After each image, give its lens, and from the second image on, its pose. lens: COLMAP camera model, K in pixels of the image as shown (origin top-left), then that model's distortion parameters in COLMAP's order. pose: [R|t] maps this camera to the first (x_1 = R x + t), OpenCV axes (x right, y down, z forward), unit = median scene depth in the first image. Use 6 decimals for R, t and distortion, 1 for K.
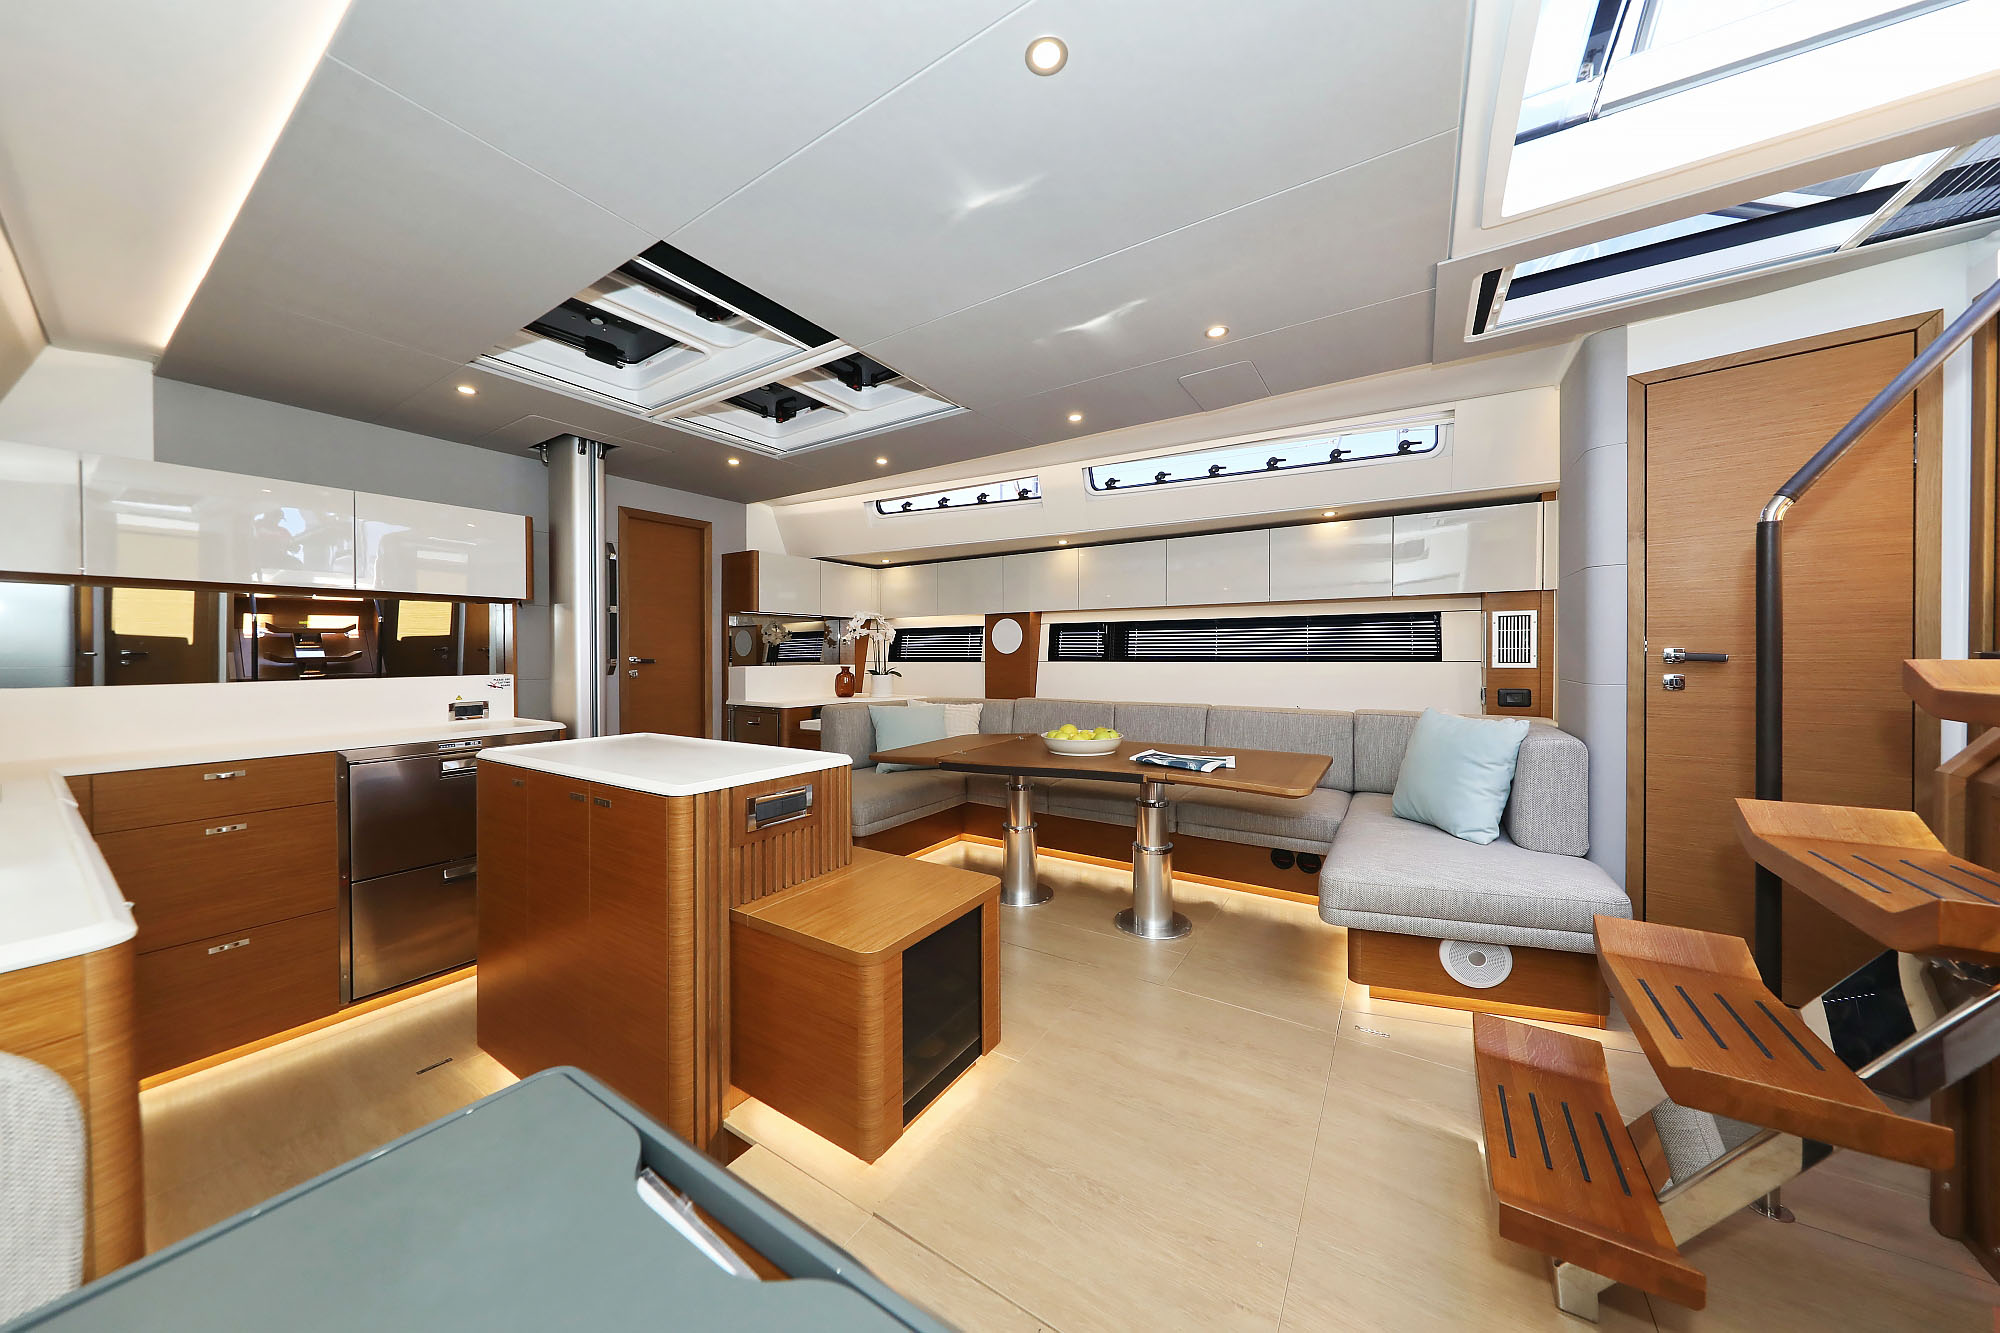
lens RADIAL K [[630.4, 0, 1001.2], [0, 630.4, 654.7], [0, 0, 1]] dist [-0.000459, -0.000189]
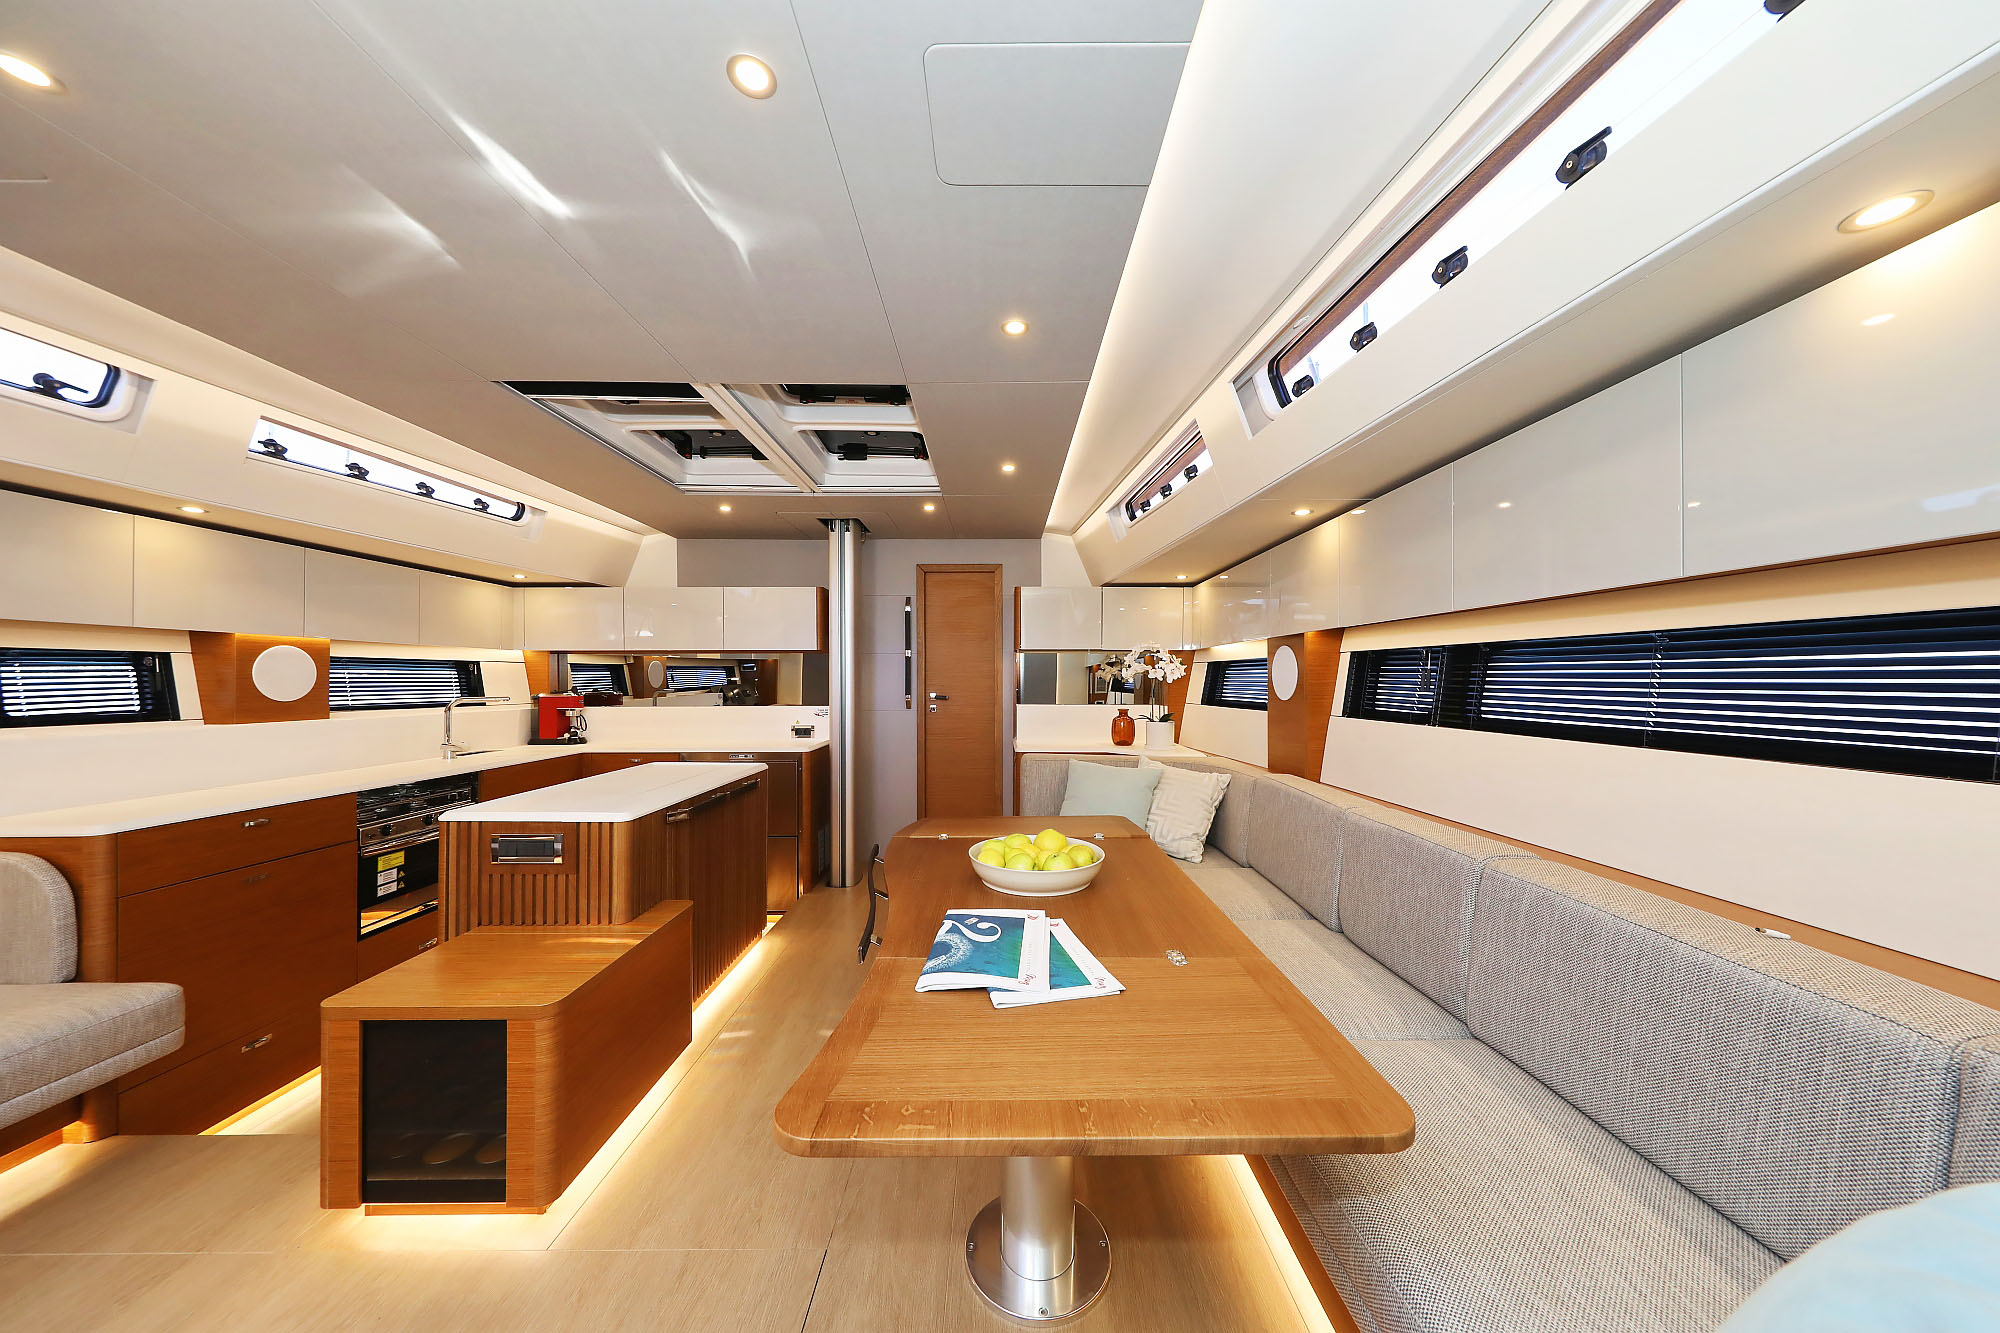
lens RADIAL K [[632.5, 0, 1012.2], [0, 632.5, 679.1], [0, 0, 1]] dist [0.000882, -0.000026]
pose [[0.548834, 0.010108, -0.835871, 0.606921], [-0.008636, 0.999942, 0.006422, -0.039774], [0.835887, 0.003694, 0.548889, 0.650637]]
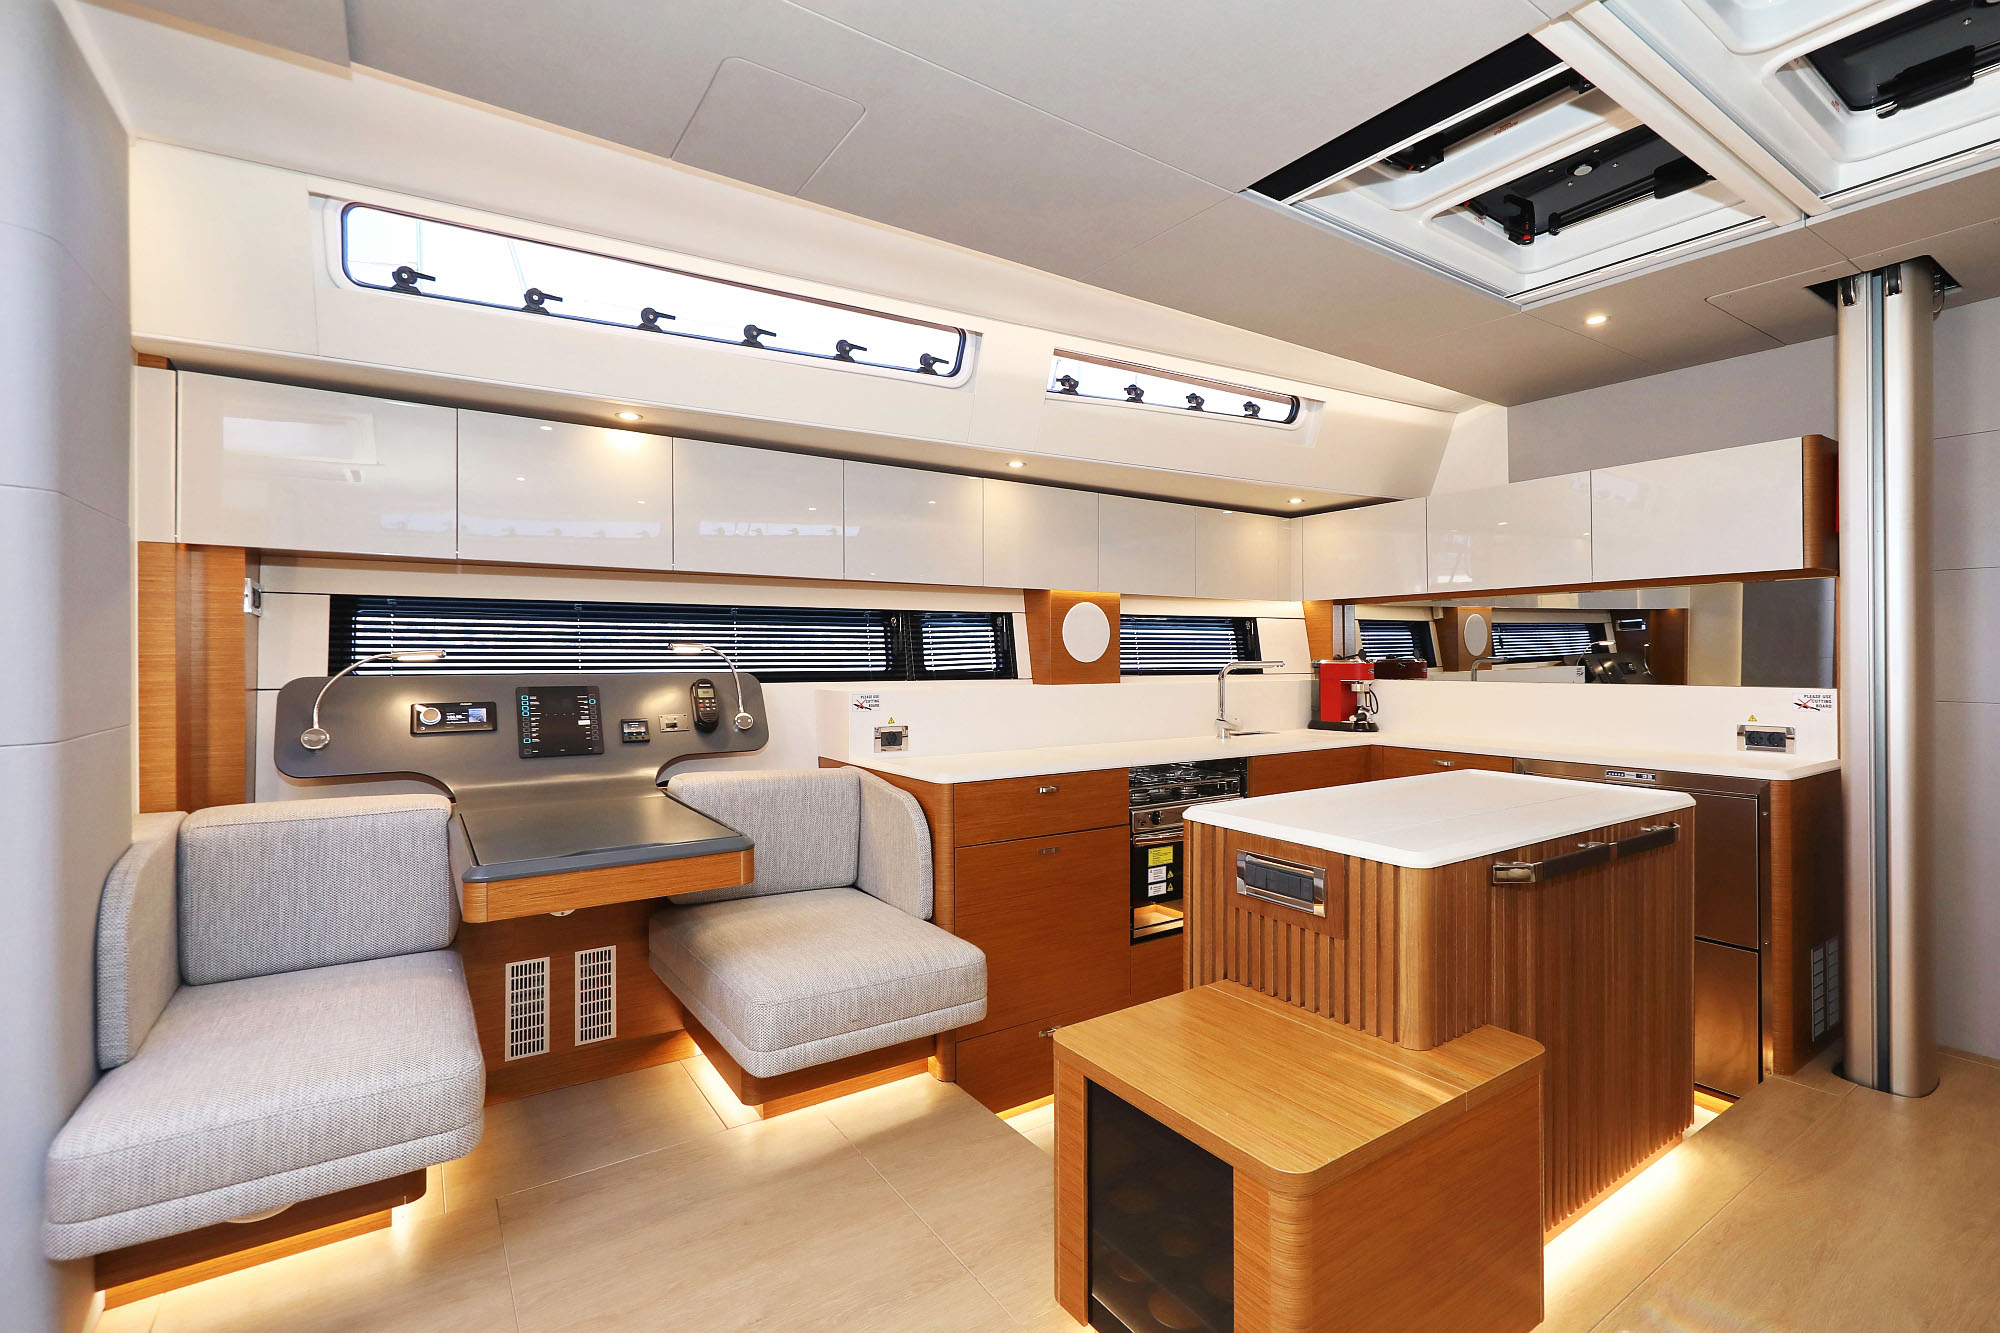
lens RADIAL K [[915.5, 0, 1013.9], [0, 915.5, 650.4], [0, 0, 1]] dist [-0.000026, 0.000346]
pose [[-0.389731, 0.007241, -0.920900, 0.418501], [0.002950, 0.999974, 0.006614, -0.014897], [0.920924, -0.000140, -0.389742, 0.666131]]
